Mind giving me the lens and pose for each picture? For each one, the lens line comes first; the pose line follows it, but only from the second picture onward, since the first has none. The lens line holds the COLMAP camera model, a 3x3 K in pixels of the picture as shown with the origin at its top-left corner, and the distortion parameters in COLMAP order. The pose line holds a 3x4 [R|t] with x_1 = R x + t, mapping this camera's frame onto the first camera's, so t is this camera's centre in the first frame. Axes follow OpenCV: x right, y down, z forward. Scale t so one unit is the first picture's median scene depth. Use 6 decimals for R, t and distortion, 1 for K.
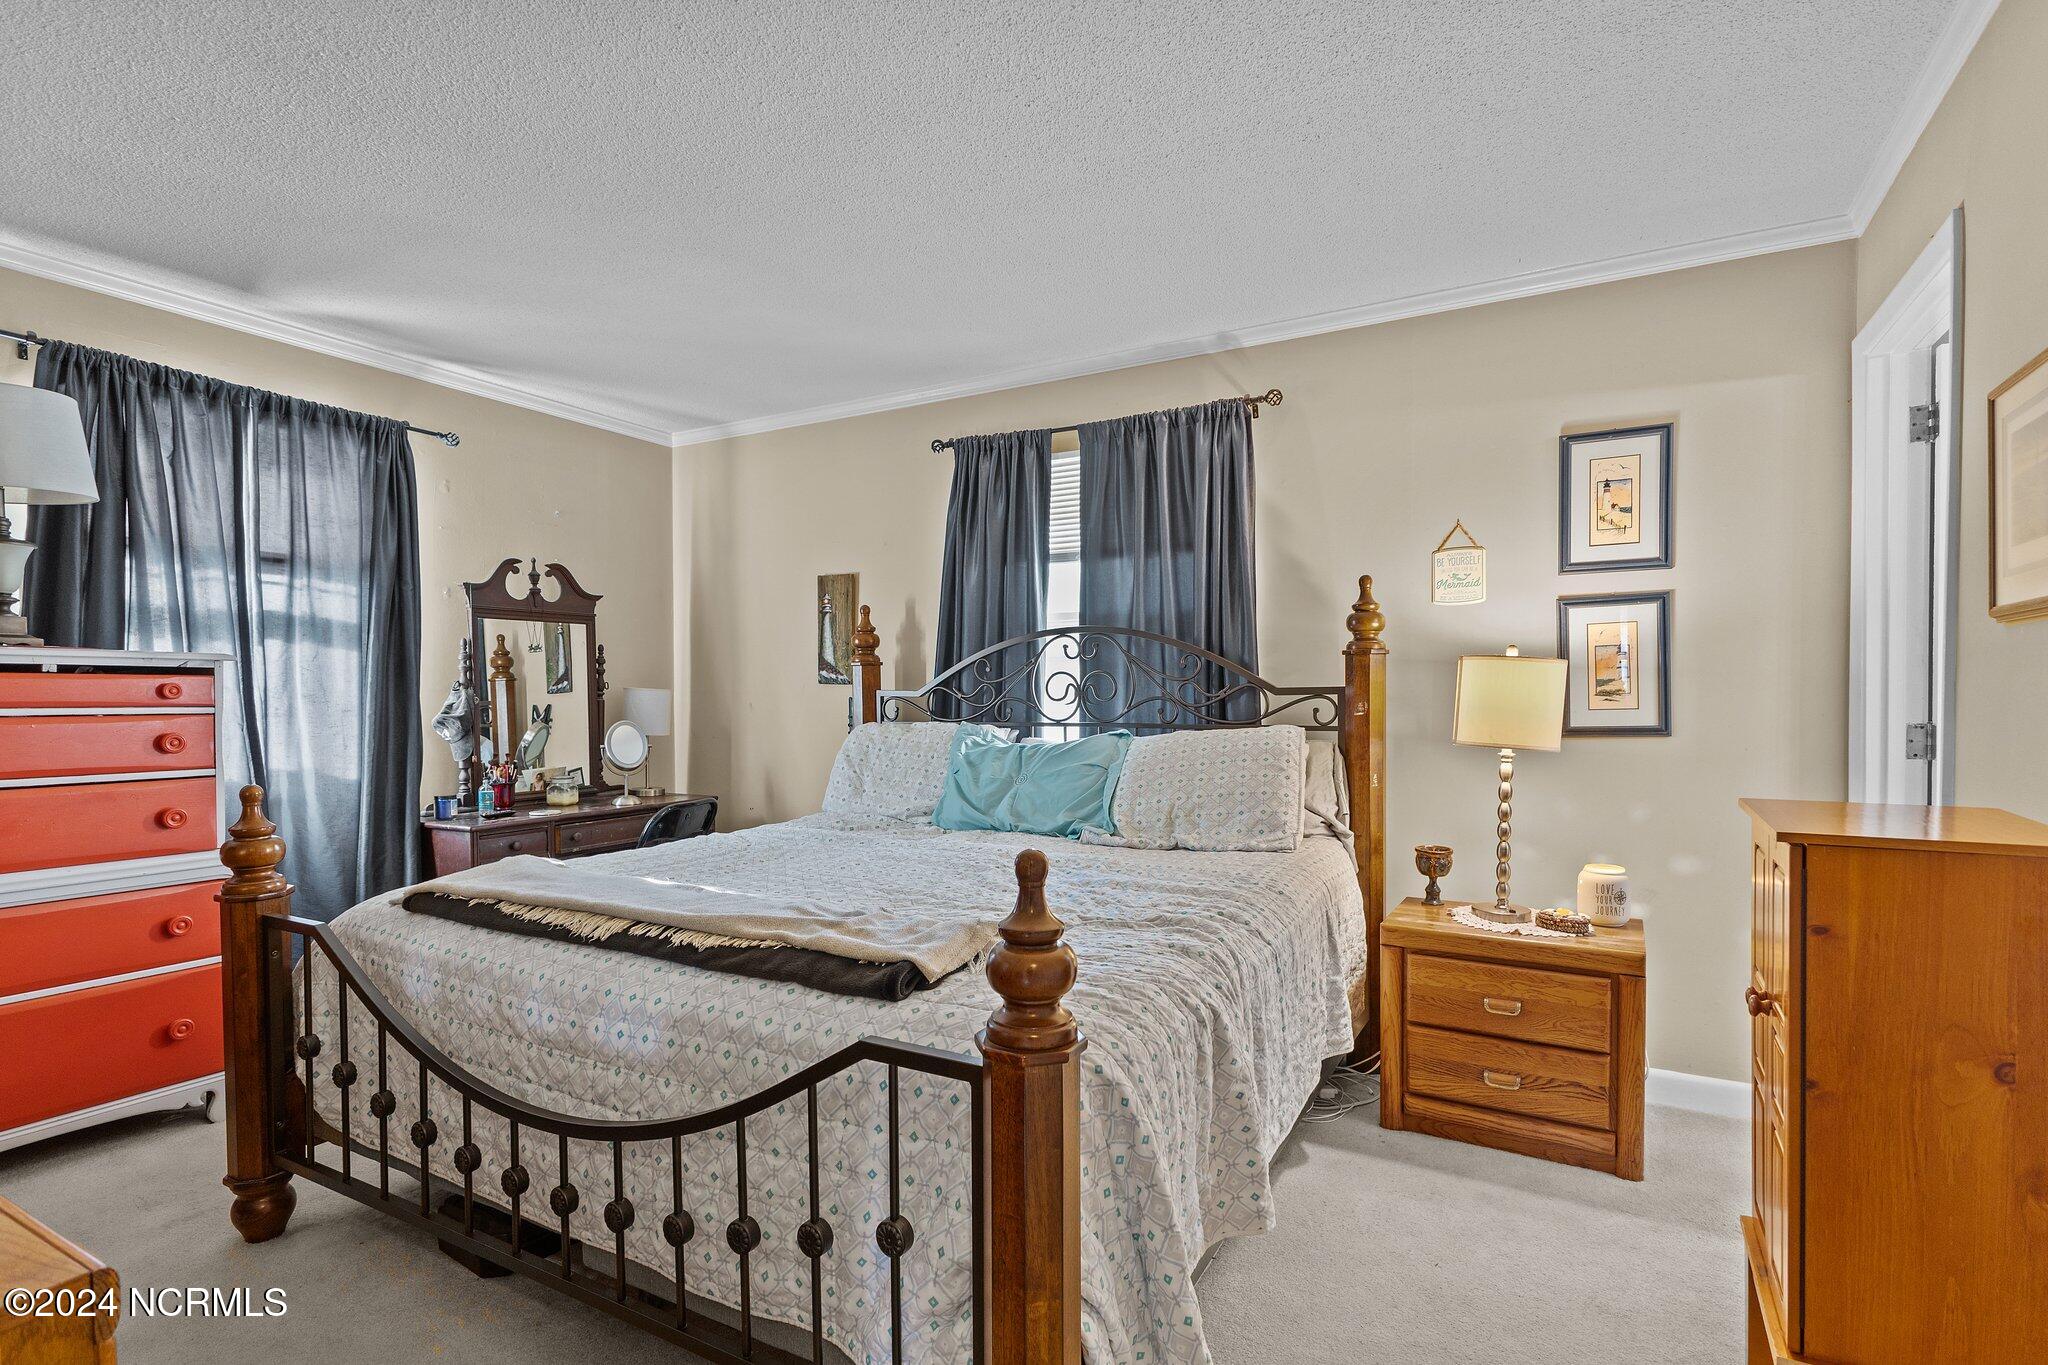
lens RADIAL K [[1013.7, 0, 1019.8], [0, 1013.7, 718.2], [0, 0, 1]] dist [0.030394, 0.000066]
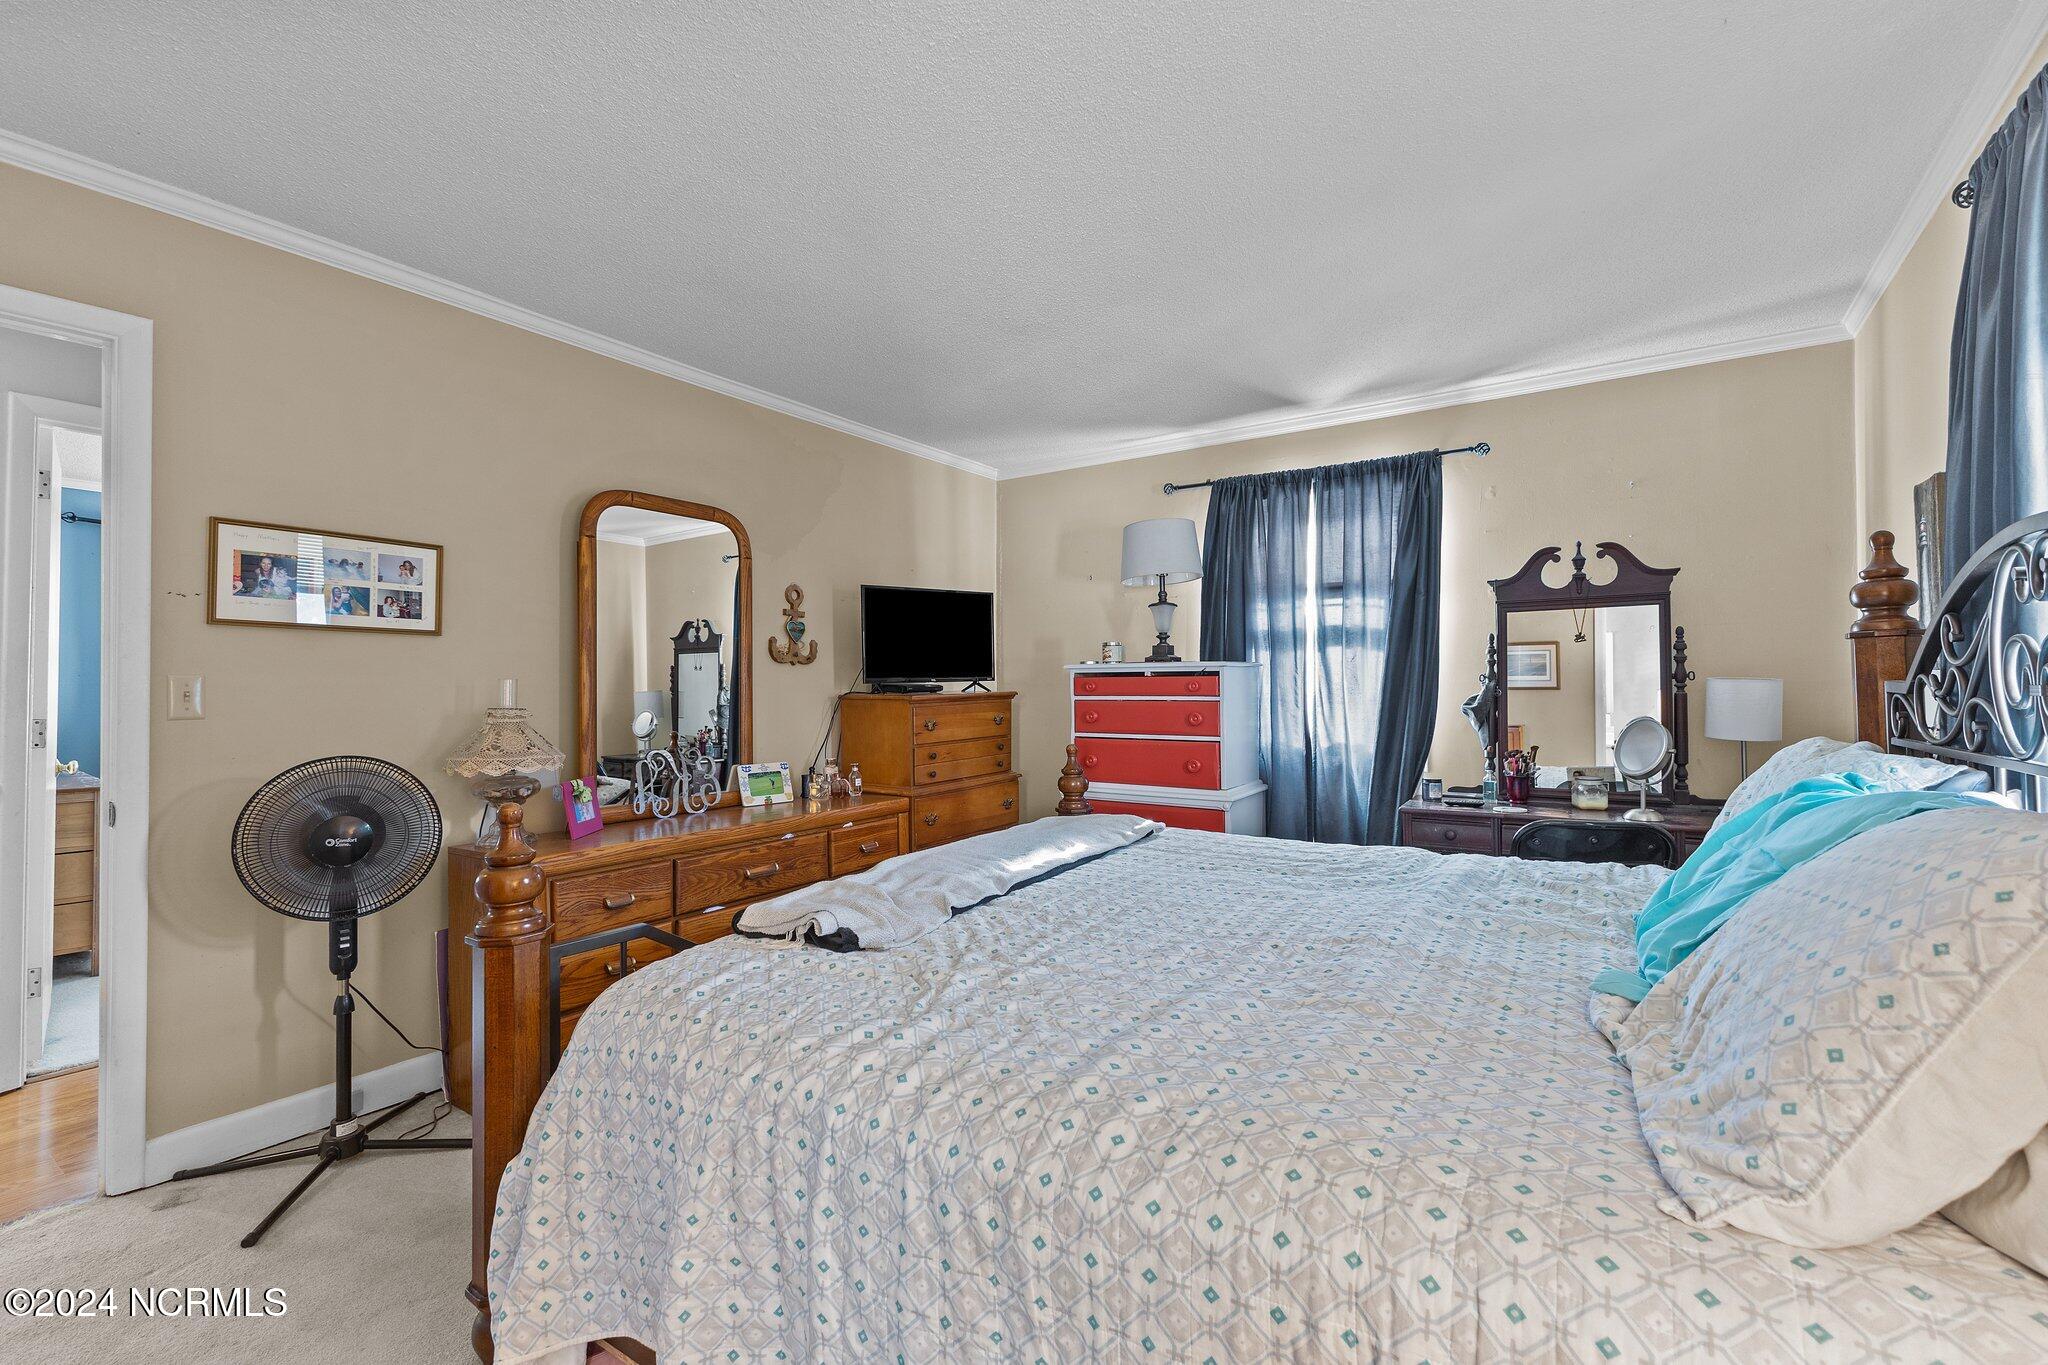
lens RADIAL K [[867.7, 0, 1024.0], [0, 867.7, 682.5], [0, 0, 1]] dist [0.000385, -0.000050]
pose [[-0.077032, -0.005300, -0.997014, 0.792384], [-0.019784, 0.999797, -0.003787, -0.031265], [0.996832, 0.019433, -0.077122, 1.231683]]
